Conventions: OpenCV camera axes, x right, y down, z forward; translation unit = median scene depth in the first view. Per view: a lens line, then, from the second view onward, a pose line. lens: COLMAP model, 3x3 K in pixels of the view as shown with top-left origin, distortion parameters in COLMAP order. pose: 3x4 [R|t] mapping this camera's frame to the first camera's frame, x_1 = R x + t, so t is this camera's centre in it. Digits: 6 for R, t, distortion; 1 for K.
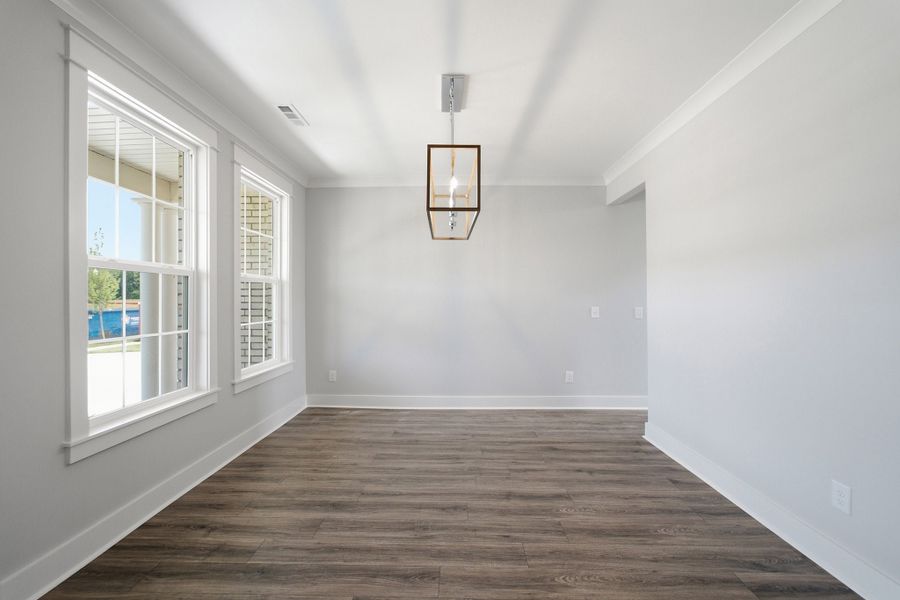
lens RADIAL K [[376.2, 0, 450.0], [0, 376.2, 300.0], [0, 0, 1]] dist [-0.000957, 0.000395]
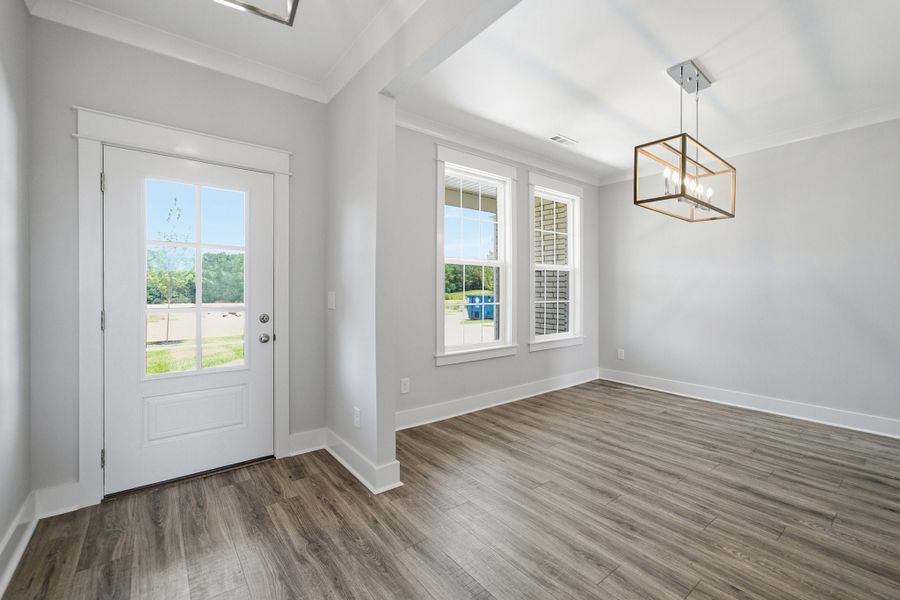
lens RADIAL K [[384.0, 0, 451.0], [0, 384.0, 294.3], [0, 0, 1]] dist [-0.001379, 0.000778]
pose [[0.642584, 0.012014, -0.766121, 0.348552], [-0.000232, 0.999880, 0.015486, 0.017221], [0.766215, -0.009774, 0.642510, -0.143671]]
